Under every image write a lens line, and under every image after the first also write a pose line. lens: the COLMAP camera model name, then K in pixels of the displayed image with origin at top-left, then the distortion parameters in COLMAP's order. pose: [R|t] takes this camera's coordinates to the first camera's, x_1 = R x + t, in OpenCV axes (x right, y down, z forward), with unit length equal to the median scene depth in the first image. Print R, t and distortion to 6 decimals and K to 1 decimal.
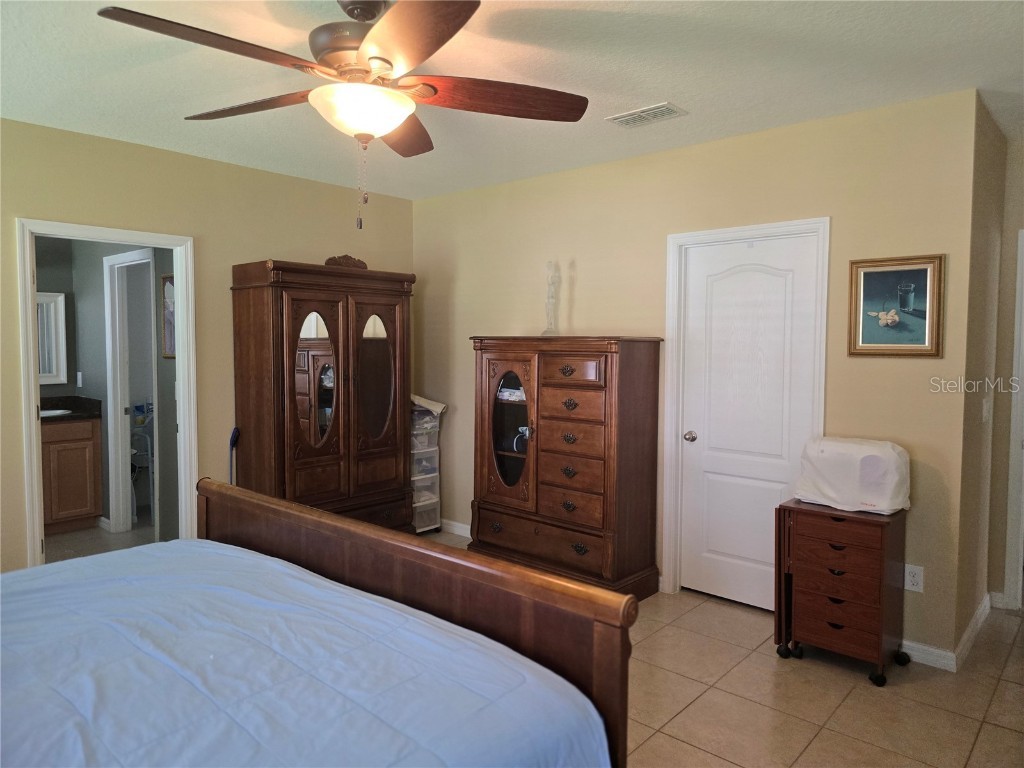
lens RADIAL K [[722.1, 0, 513.1], [0, 722.1, 388.4], [0, 0, 1]] dist [0.062597, -0.062303]
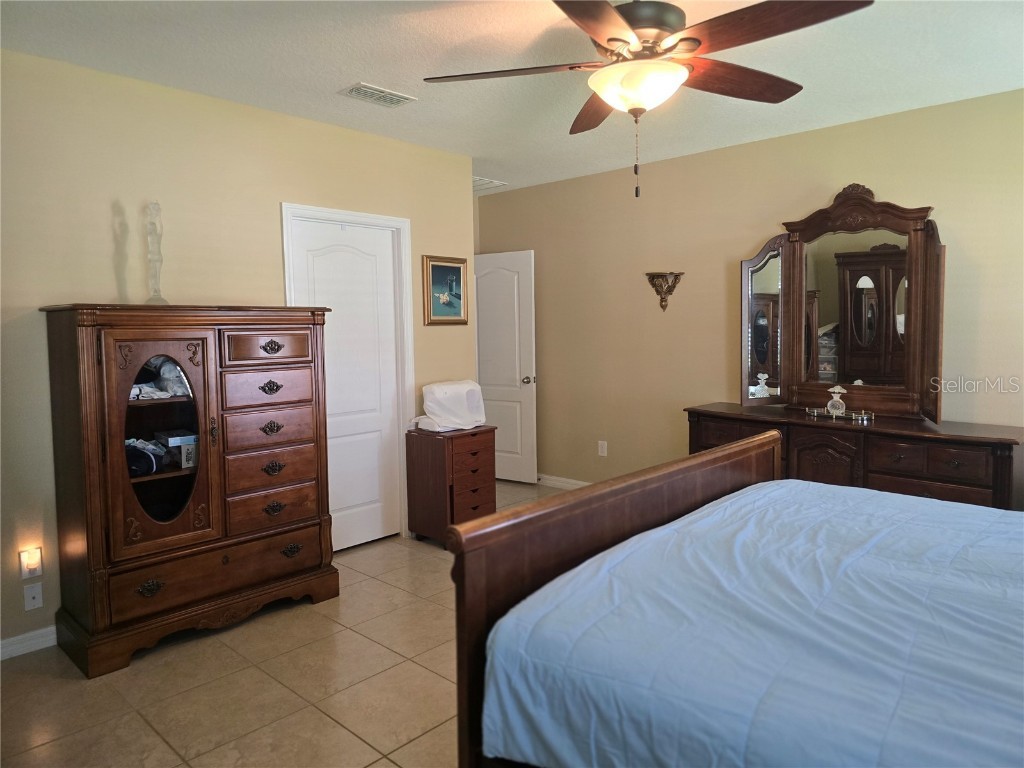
lens RADIAL K [[722.1, 0, 513.1], [0, 722.1, 388.4], [0, 0, 1]] dist [0.062597, -0.062303]
pose [[-0.029444, -0.088326, 0.995656, -0.951928], [0.082457, 0.992479, 0.090483, -0.036503], [-0.996160, 0.084763, -0.021939, 0.909077]]
